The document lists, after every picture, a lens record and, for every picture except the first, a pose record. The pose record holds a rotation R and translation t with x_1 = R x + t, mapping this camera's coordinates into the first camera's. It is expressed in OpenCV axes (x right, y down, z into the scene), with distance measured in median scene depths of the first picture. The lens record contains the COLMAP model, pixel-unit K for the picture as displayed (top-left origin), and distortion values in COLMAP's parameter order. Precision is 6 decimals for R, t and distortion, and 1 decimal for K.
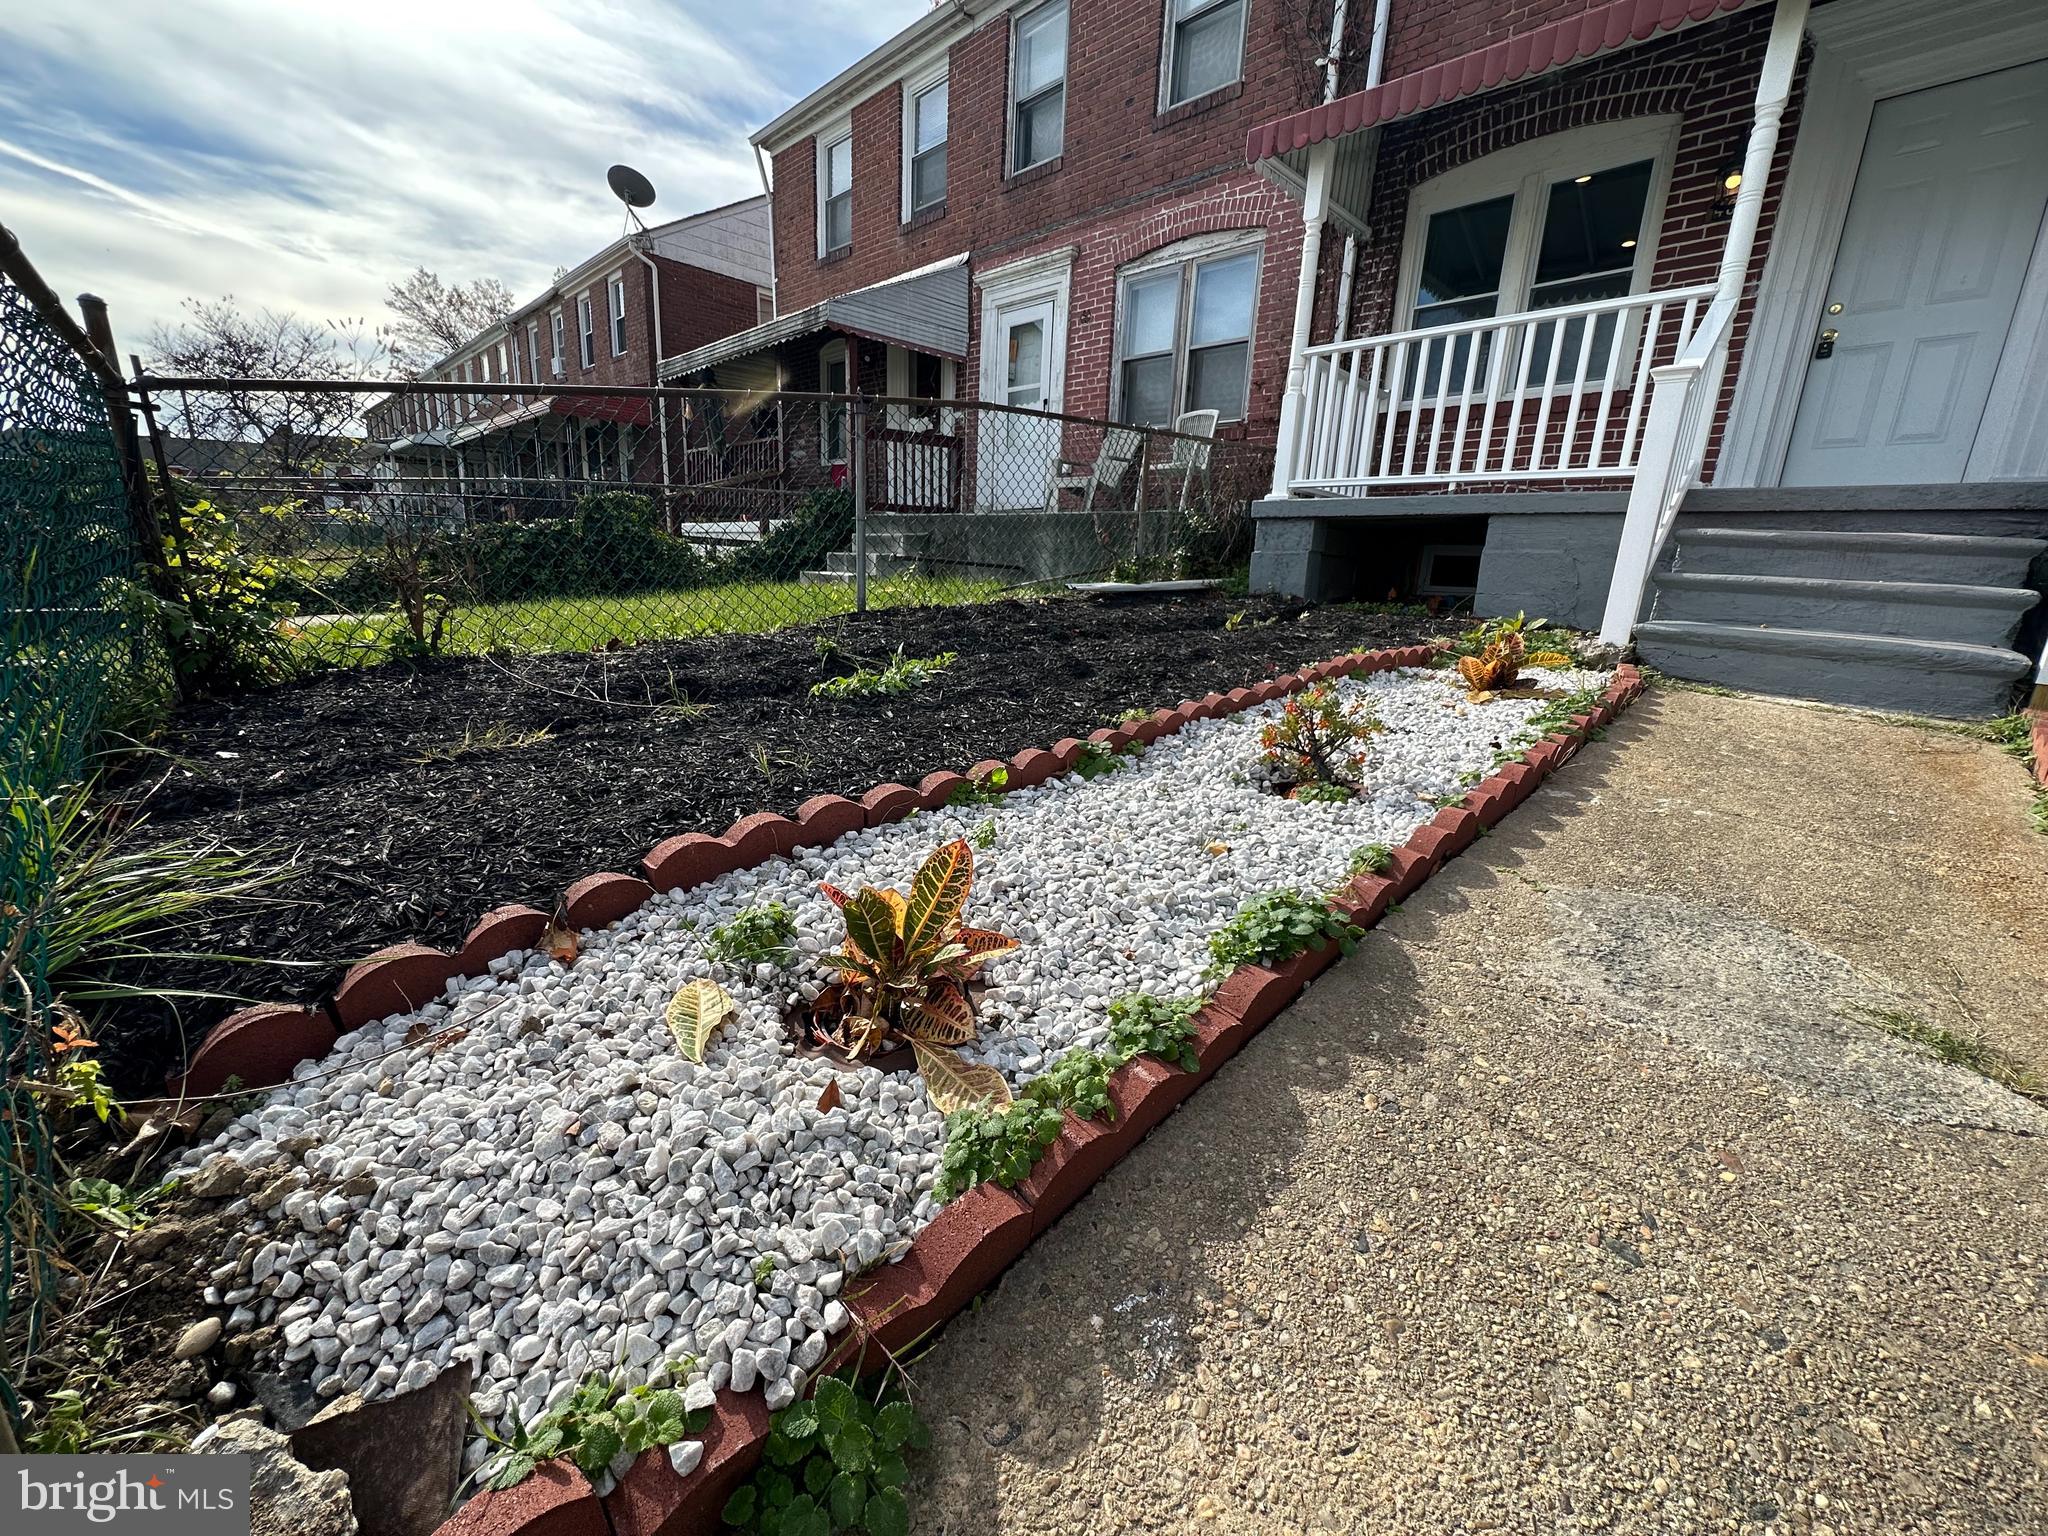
lens RADIAL K [[816.0, 0, 1024.2], [0, 816.0, 770.2], [0, 0, 1]] dist [-0.002220, 0.000022]
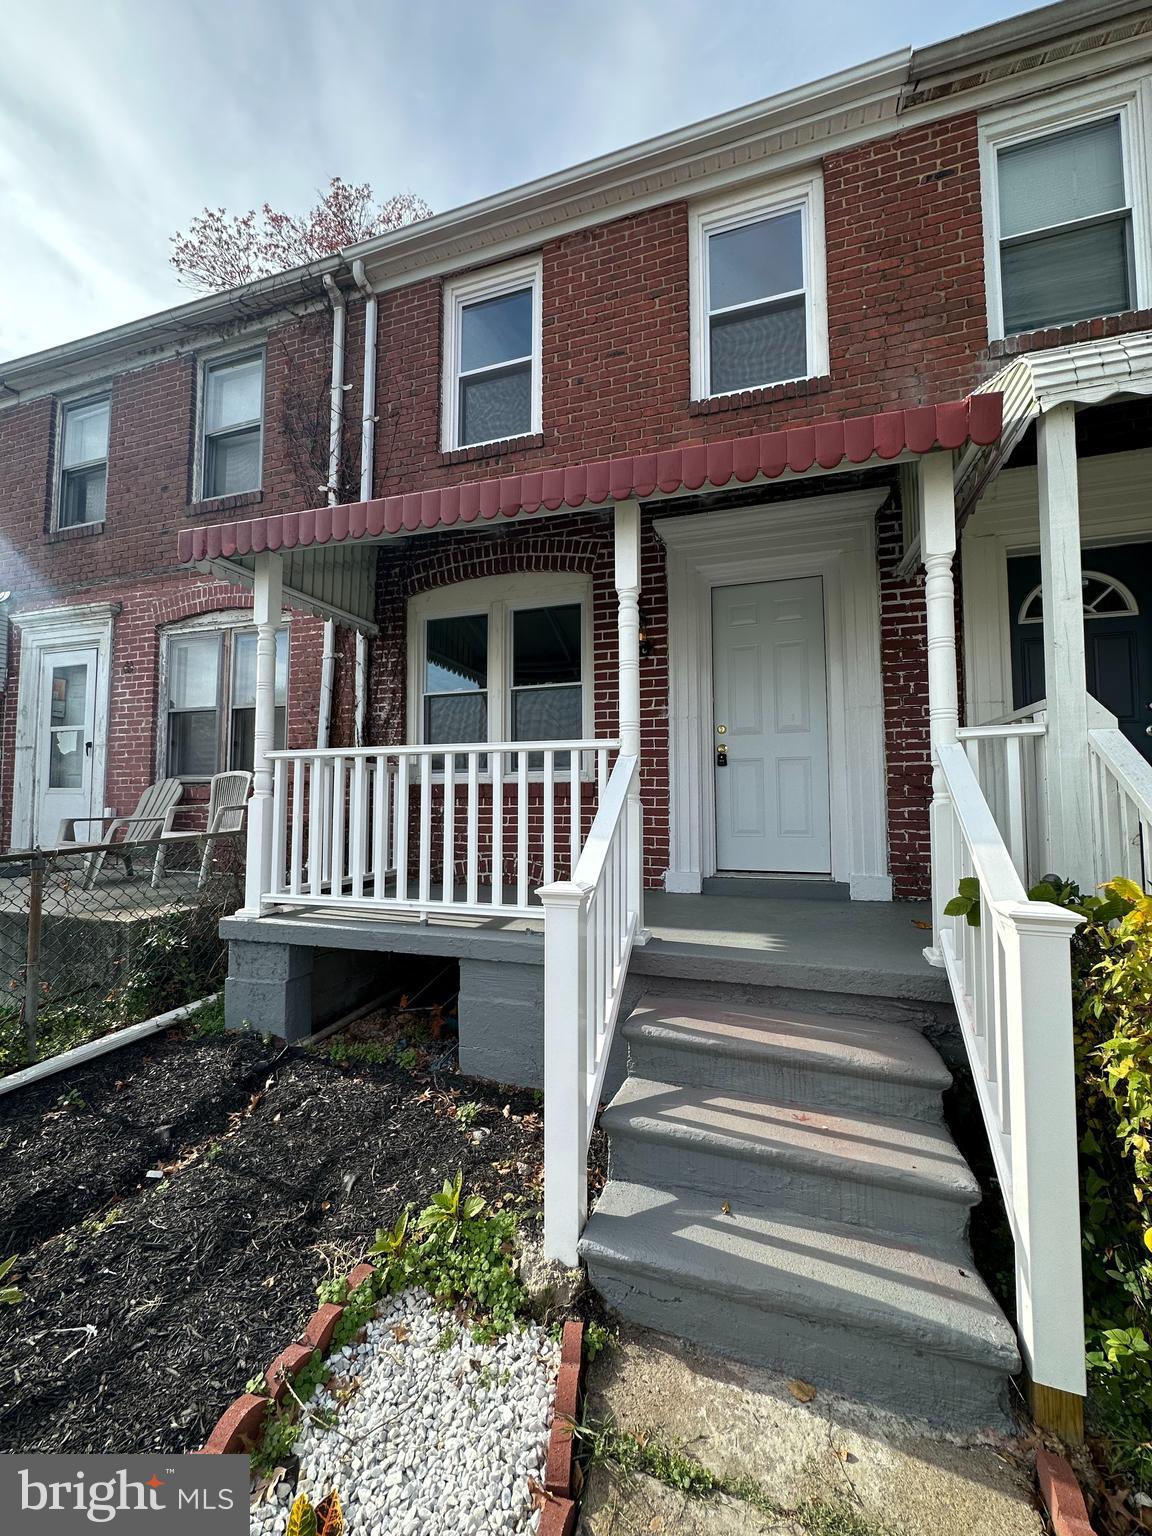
lens RADIAL K [[612.0, 0, 577.6], [0, 612.0, 766.1], [0, 0, 1]] dist [-0.002220, 0.000022]
pose [[0.887632, -0.018832, 0.460169, 0.242165], [0.151784, 0.955304, -0.253686, -0.202194], [-0.434824, 0.295026, 0.850816, 0.206984]]
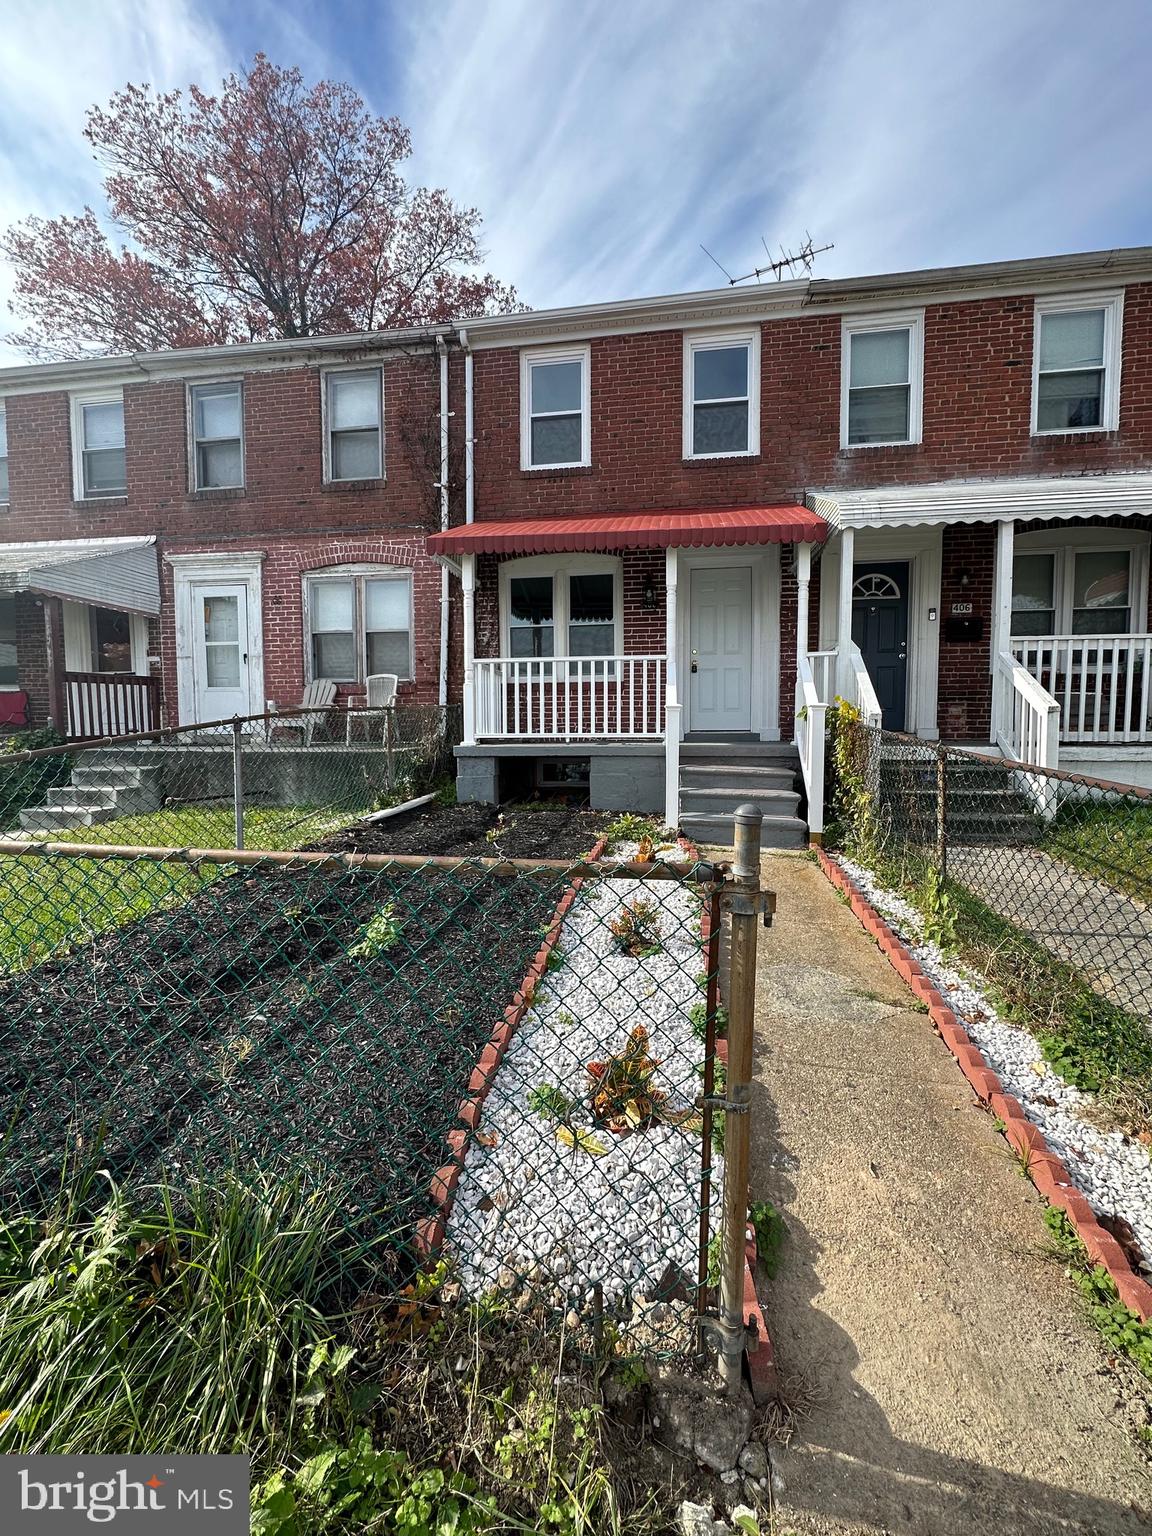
lens RADIAL K [[646.0, 0, 576.8], [0, 646.0, 765.8], [0, 0, 1]] dist [-0.001696, -0.000465]
pose [[0.801611, -0.079329, 0.592559, -0.209571], [0.183373, 0.976008, -0.117403, -0.077496], [-0.569029, 0.202771, 0.796925, -0.099727]]
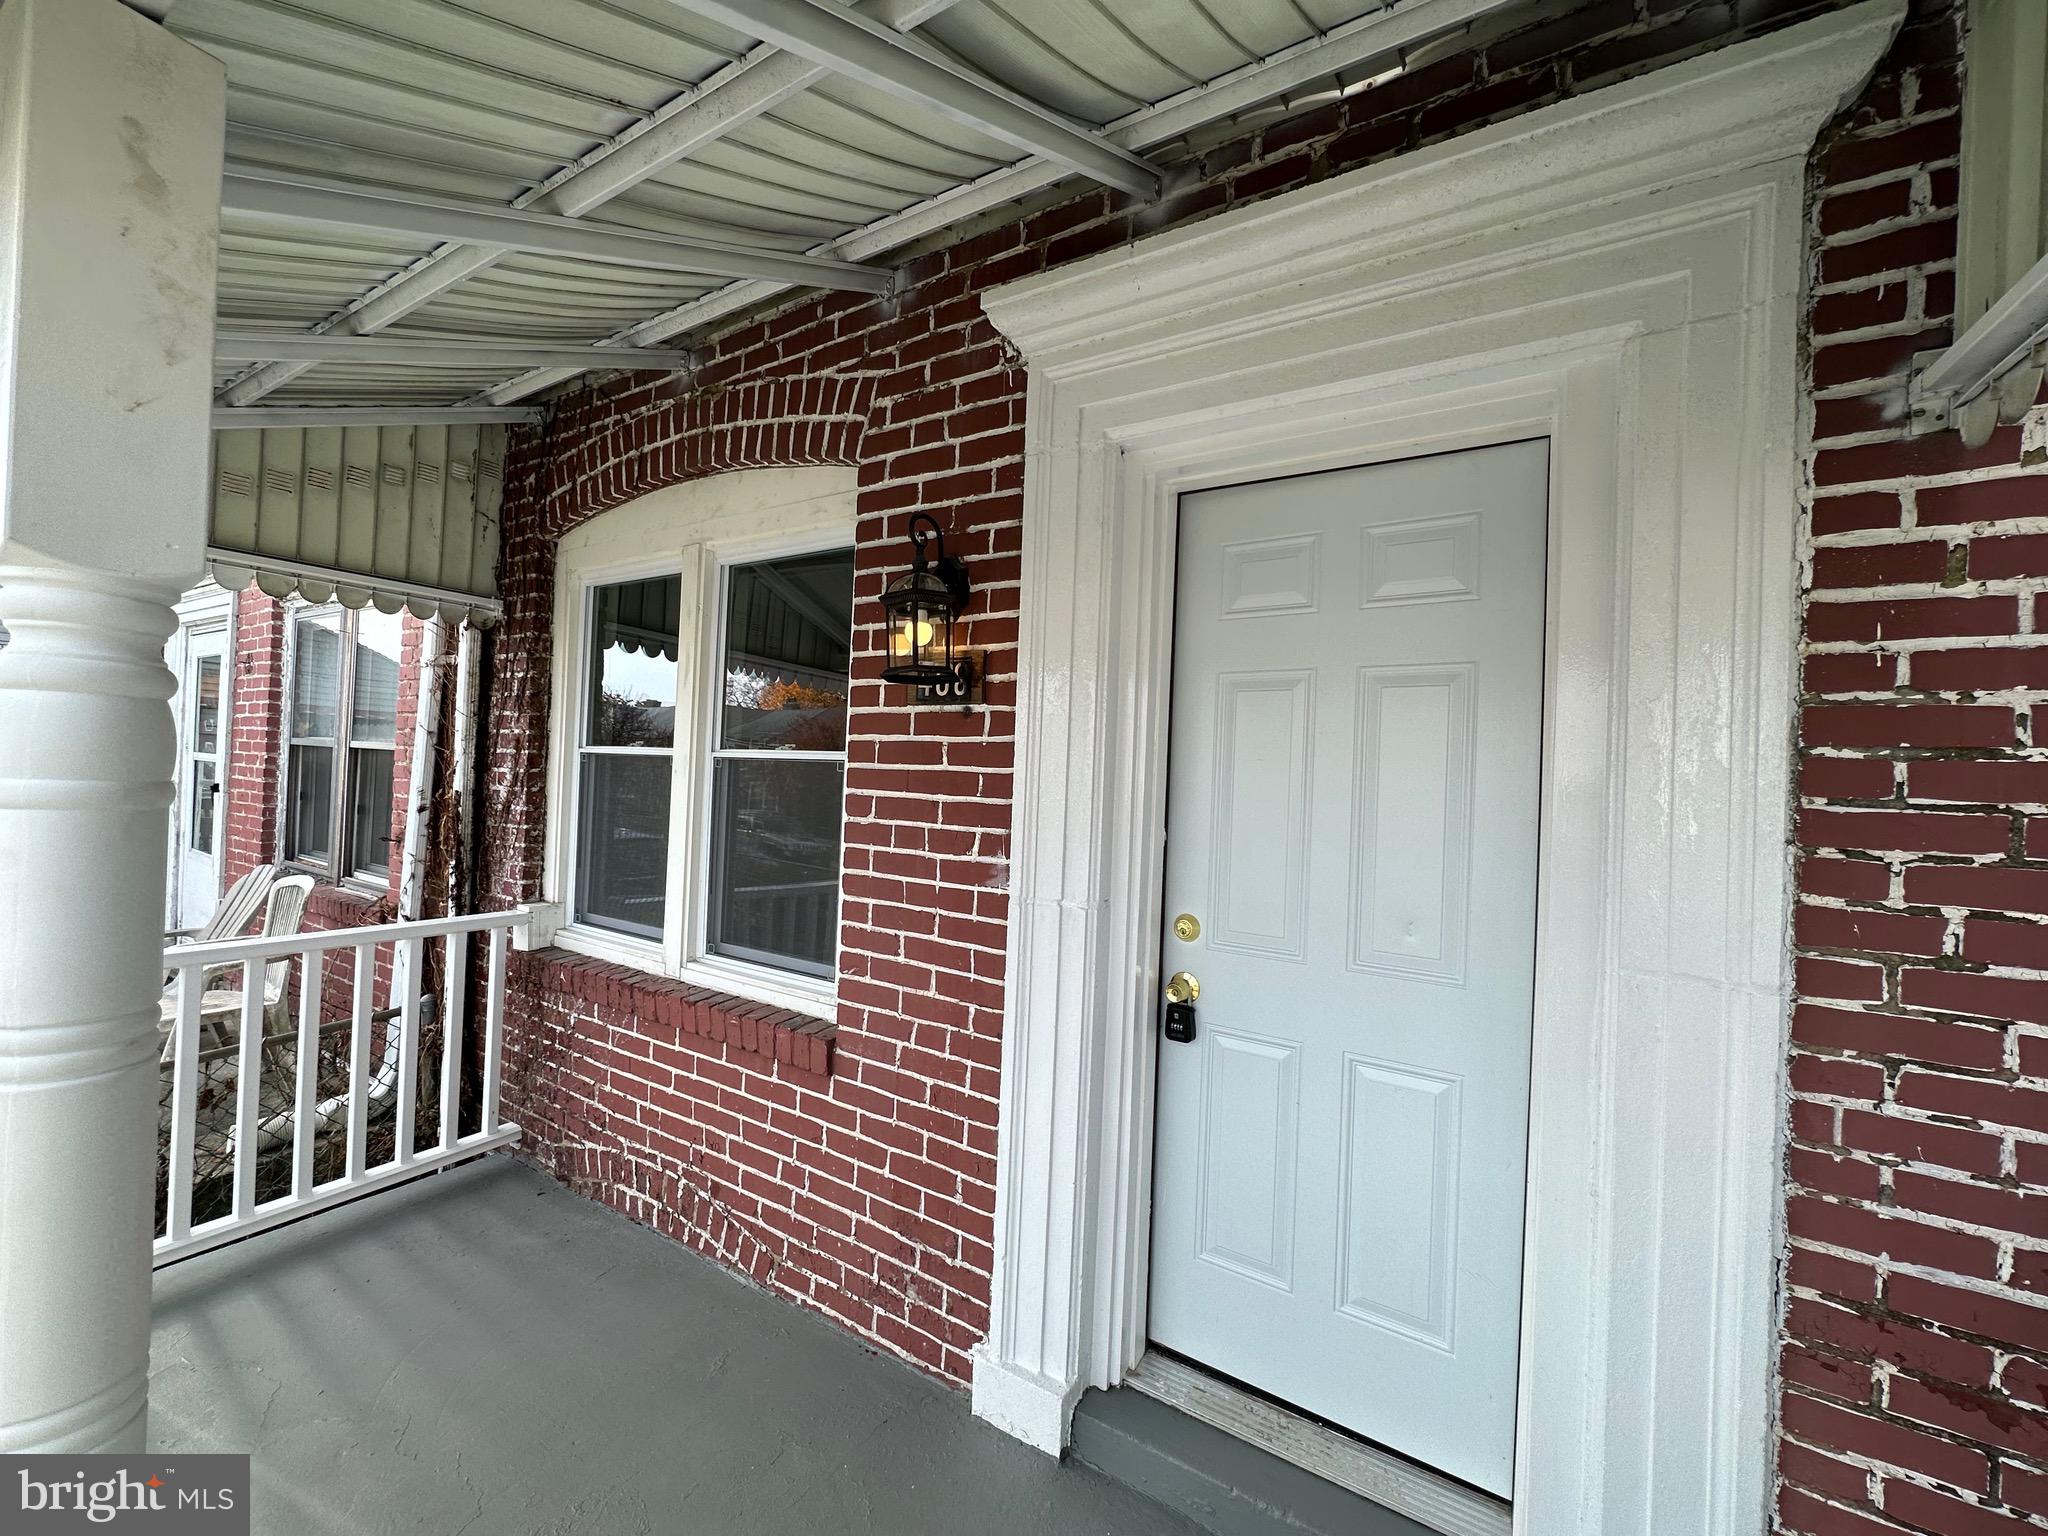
lens RADIAL K [[816.0, 0, 1024.2], [0, 816.0, 770.2], [0, 0, 1]] dist [-0.002220, 0.000022]
pose [[0.972198, 0.000233, 0.234162, 0.536700], [0.056353, 0.970376, -0.234936, -0.360531], [-0.227280, 0.241600, 0.943384, 0.398788]]
